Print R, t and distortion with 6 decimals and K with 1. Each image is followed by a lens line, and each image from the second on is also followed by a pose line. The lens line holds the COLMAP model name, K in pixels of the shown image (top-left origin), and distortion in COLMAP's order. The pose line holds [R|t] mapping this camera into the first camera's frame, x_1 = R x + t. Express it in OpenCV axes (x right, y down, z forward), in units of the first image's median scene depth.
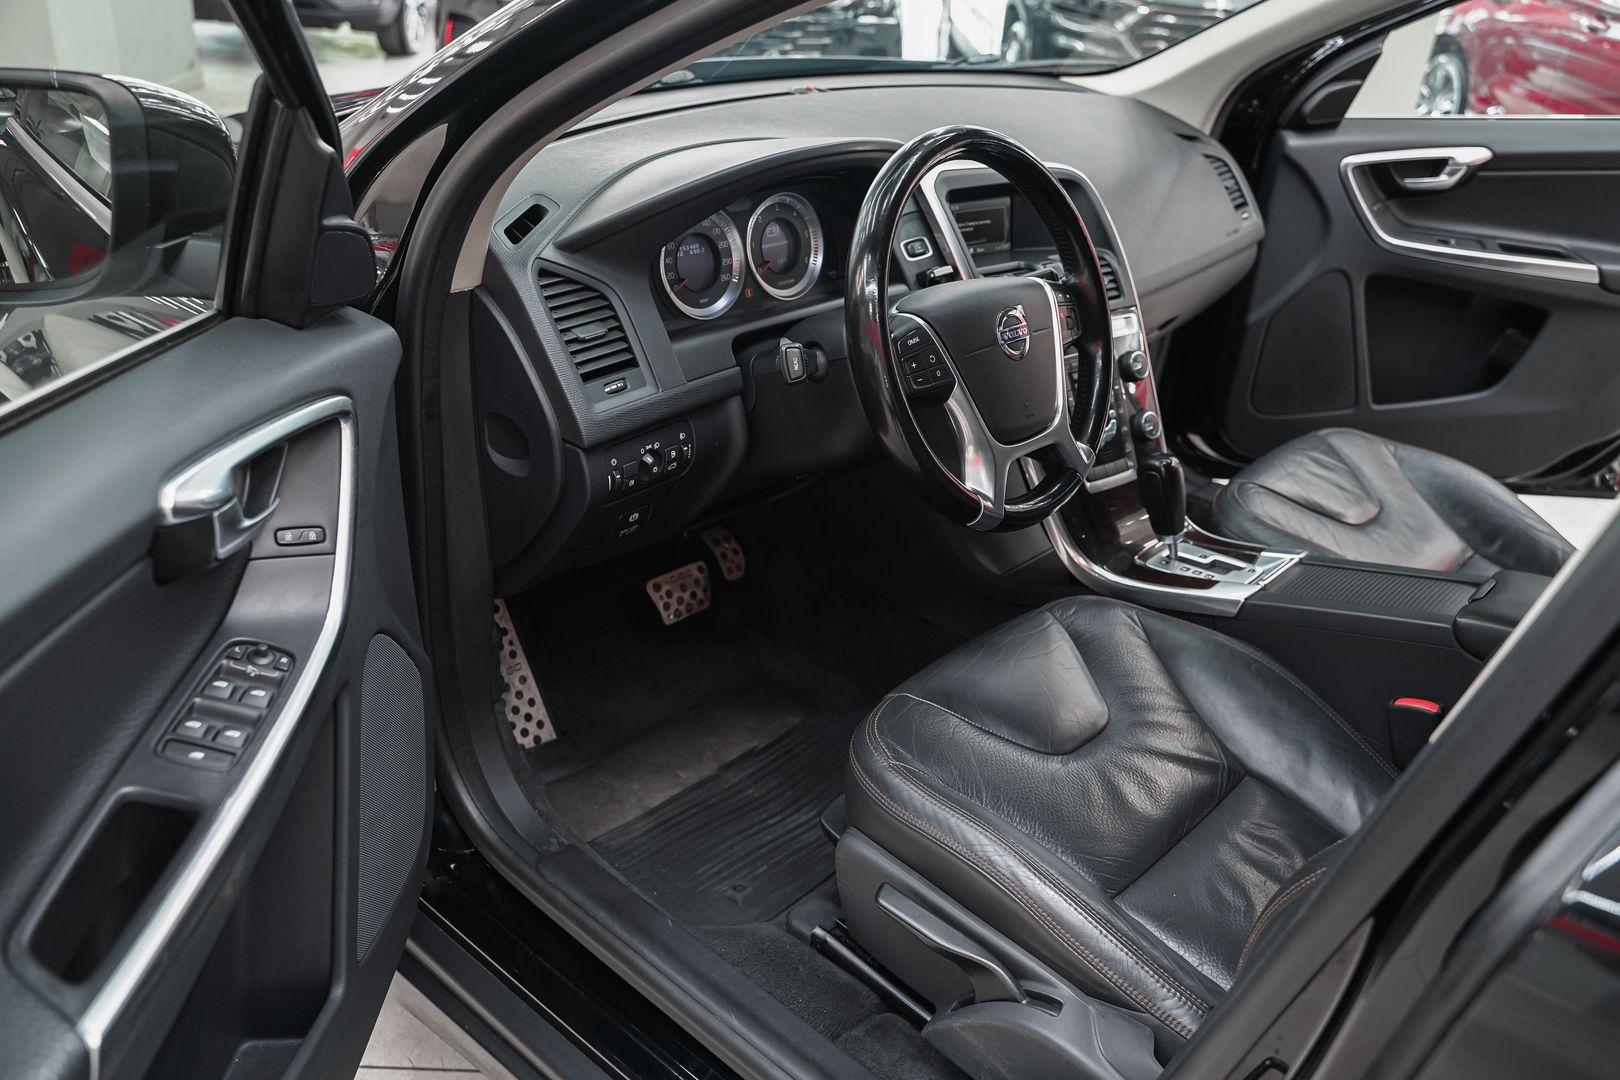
lens RADIAL K [[1299.4, 0, 802.8], [0, 1299.4, 537.3], [0, 0, 1]] dist [-0.112093, 0.078193]
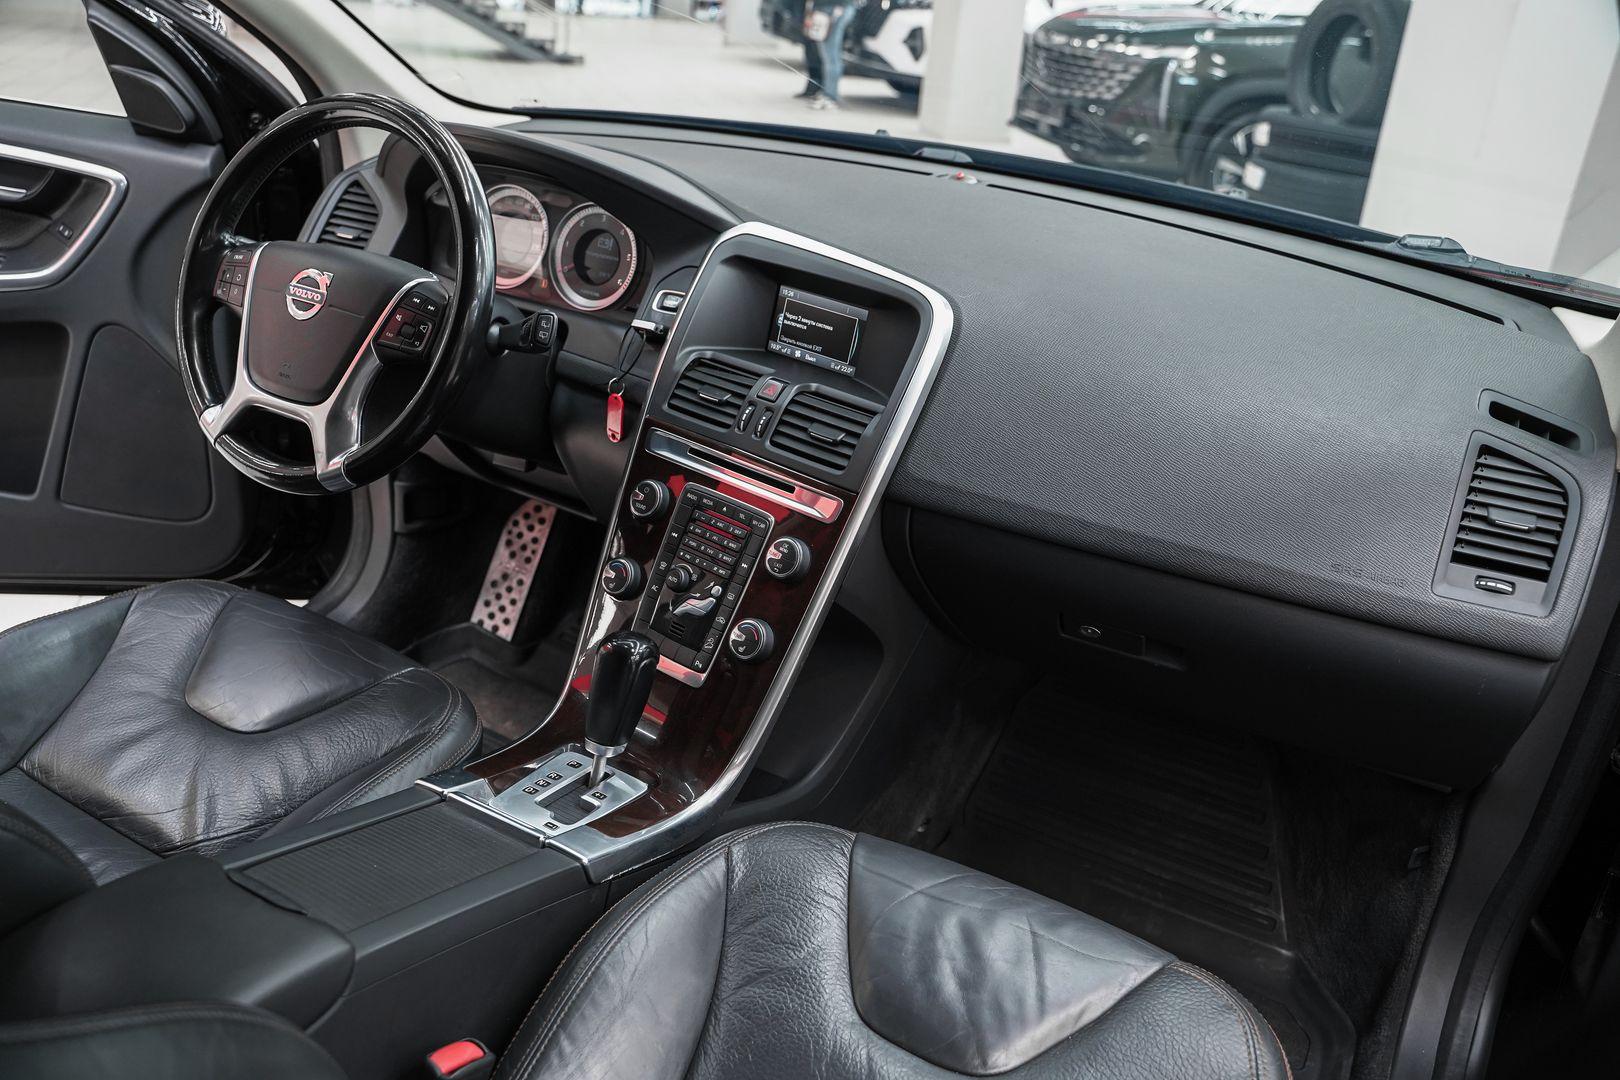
lens RADIAL K [[1299.4, 0, 809.0], [0, 1299.4, 538.4], [0, 0, 1]] dist [-0.112093, 0.078193]
pose [[0.246318, 0.360853, -0.899507, 0.887854], [-0.510237, 0.837356, 0.196199, -0.286572], [0.824006, 0.410634, 0.390376, 0.742239]]
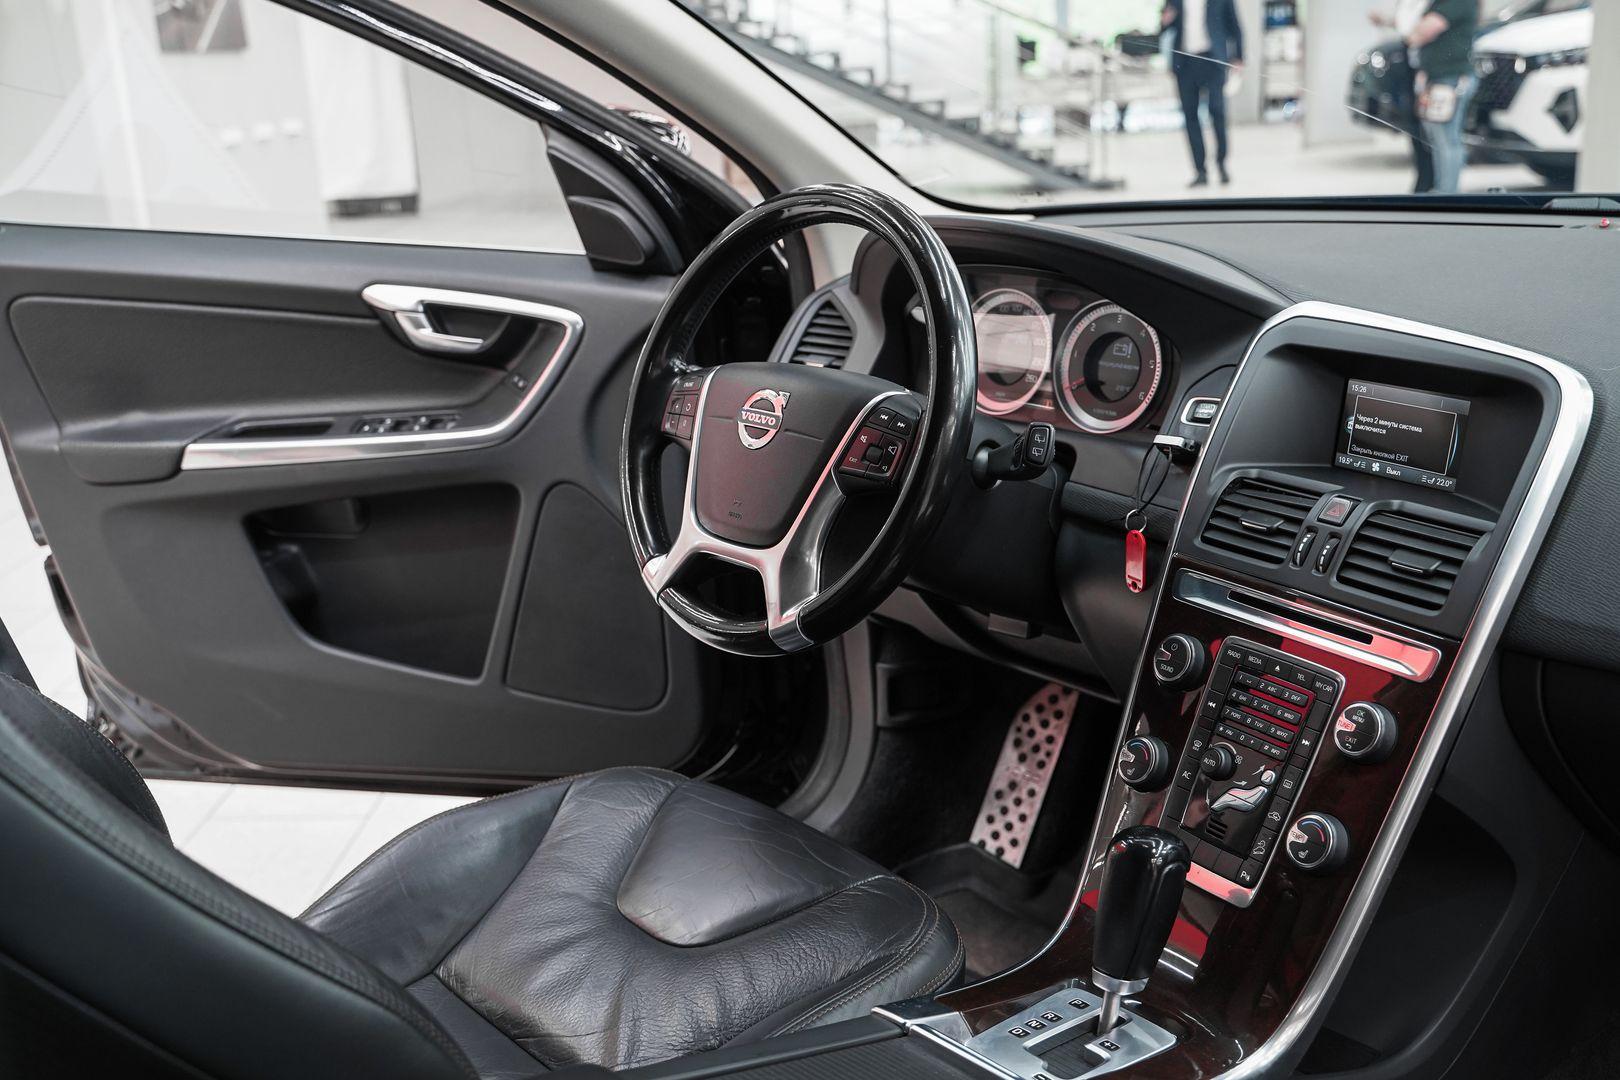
lens RADIAL K [[1639.4, 0, 806.5], [0, 1639.4, 514.2], [0, 0, 1]] dist [-0.046248, 0.000000]
pose [[-0.105061, 0.206609, -0.972767, 0.893479], [-0.416901, 0.878923, 0.231704, -0.267467], [0.902859, 0.429891, -0.006205, 0.777351]]
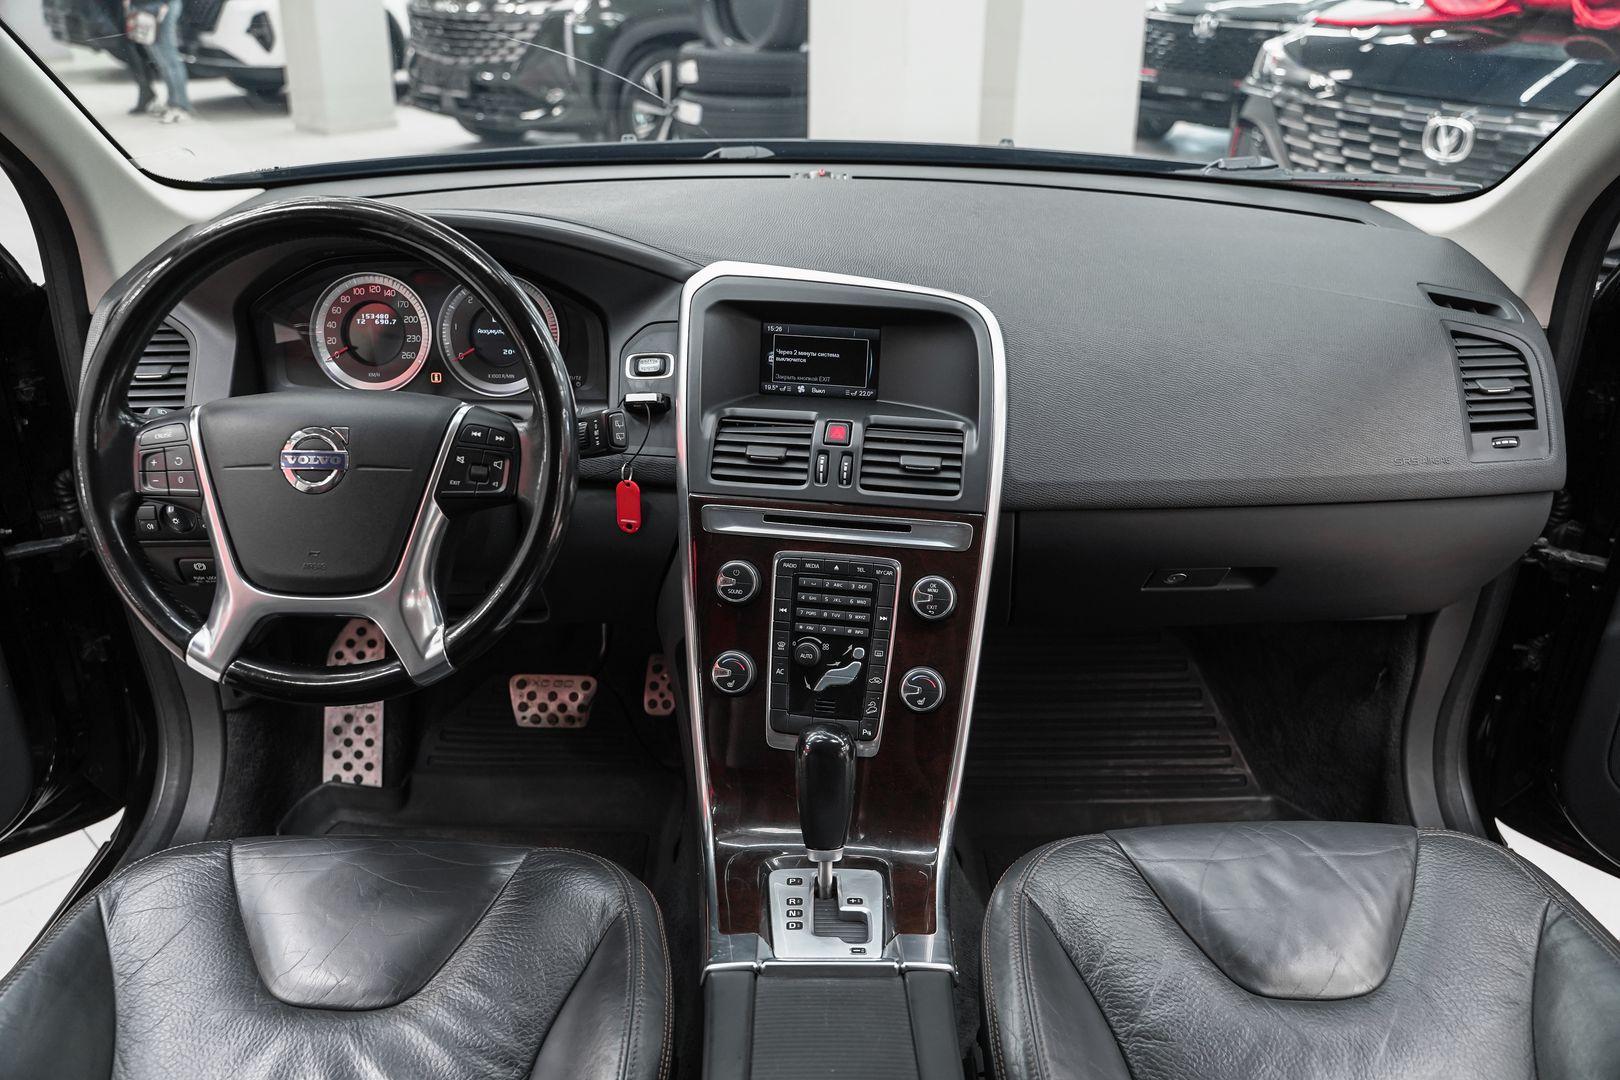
lens RADIAL K [[1299.4, 0, 795.5], [0, 1299.4, 538.1], [0, 0, 1]] dist [-0.112093, 0.078193]
pose [[0.681770, 0.252508, -0.686607, 0.667773], [-0.303318, 0.951639, 0.048795, -0.175355], [0.665723, 0.174993, 0.725390, 0.466756]]
